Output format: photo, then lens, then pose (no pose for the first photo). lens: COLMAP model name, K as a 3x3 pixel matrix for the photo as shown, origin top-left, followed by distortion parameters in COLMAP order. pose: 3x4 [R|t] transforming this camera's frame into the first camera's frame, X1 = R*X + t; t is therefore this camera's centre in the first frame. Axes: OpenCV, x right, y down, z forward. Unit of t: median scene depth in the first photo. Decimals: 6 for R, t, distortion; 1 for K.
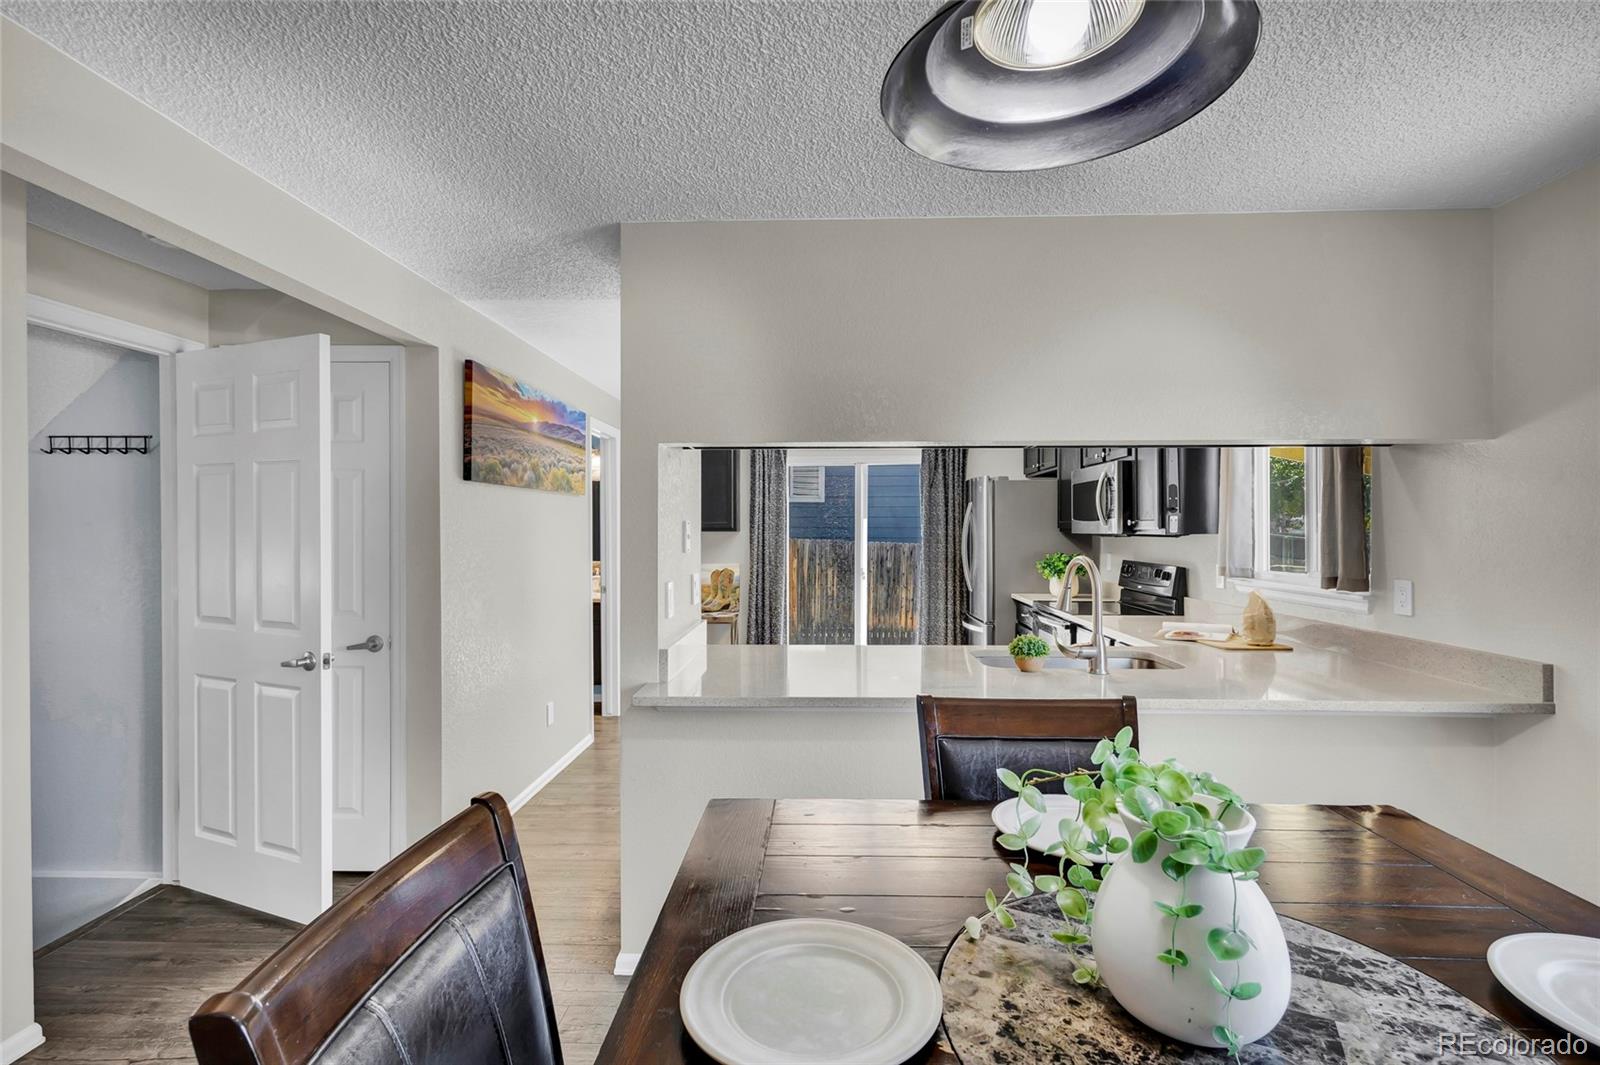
lens RADIAL K [[752.2, 0, 806.3], [0, 752.2, 530.9], [0, 0, 1]] dist [0.011889, -0.006931]
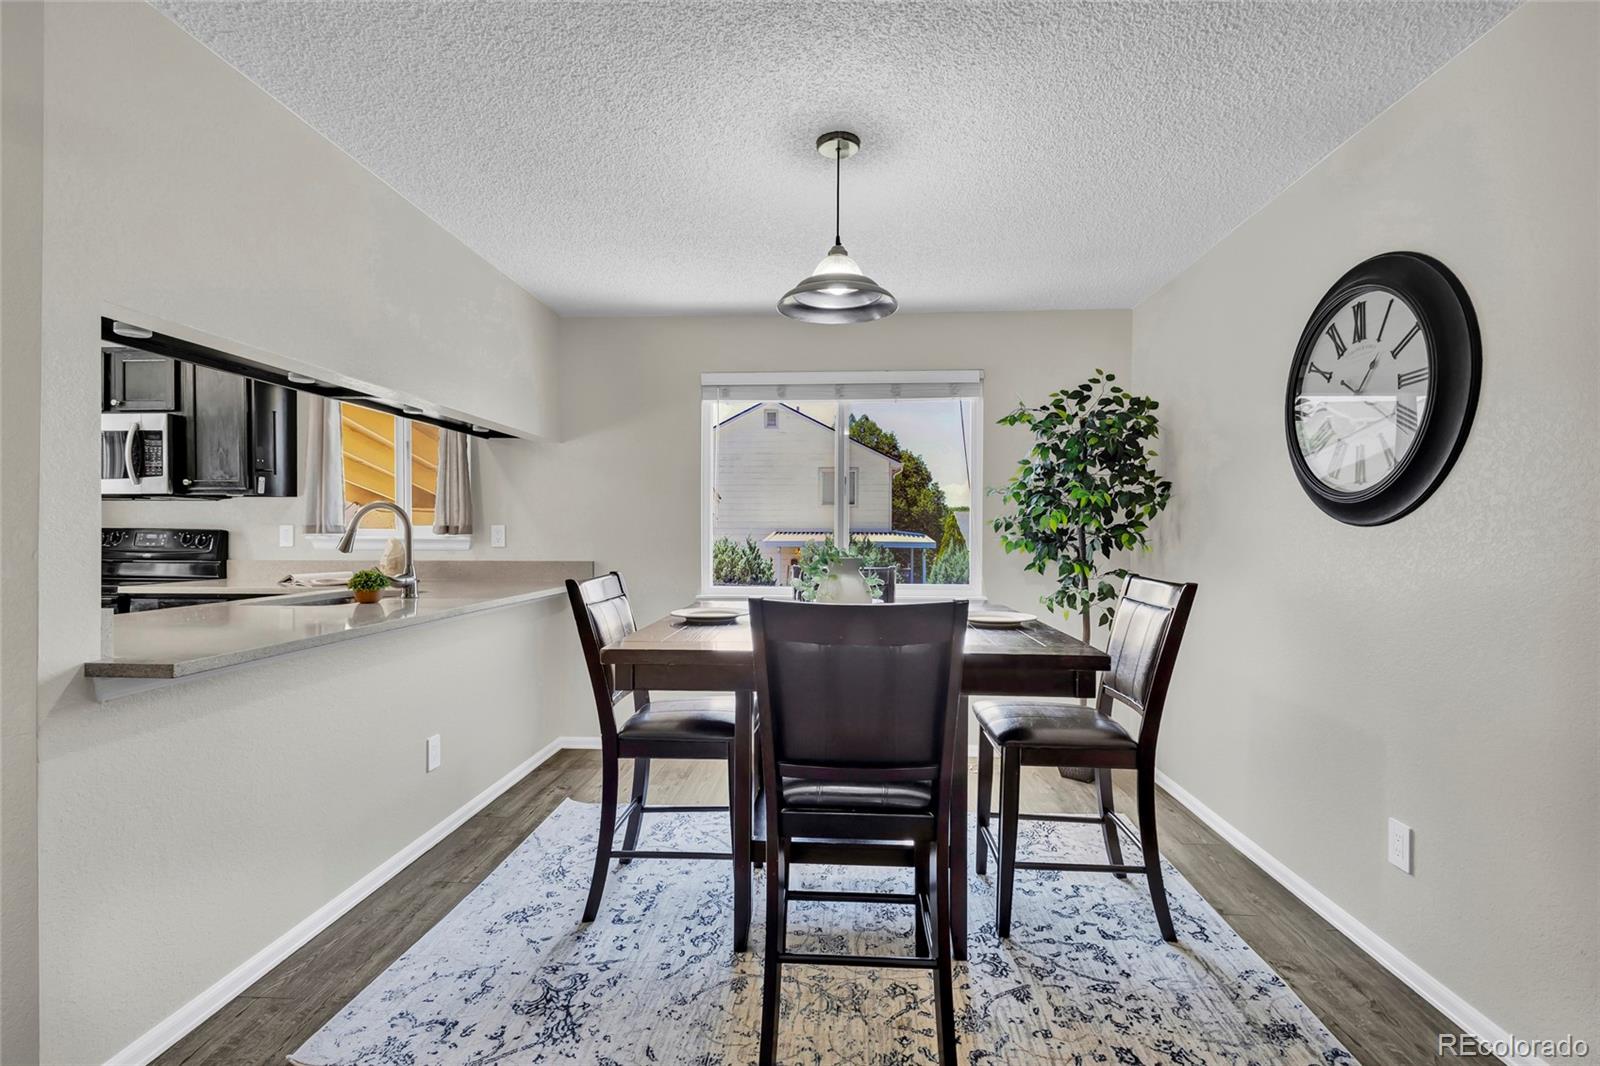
lens RADIAL K [[752.2, 0, 806.3], [0, 752.2, 531.4], [0, 0, 1]] dist [0.011889, -0.006931]
pose [[0.029001, 0.000905, 0.999579, -0.710591], [-0.001013, 0.999999, -0.000876, 0.073475], [-0.999579, -0.000987, 0.029002, 0.293128]]
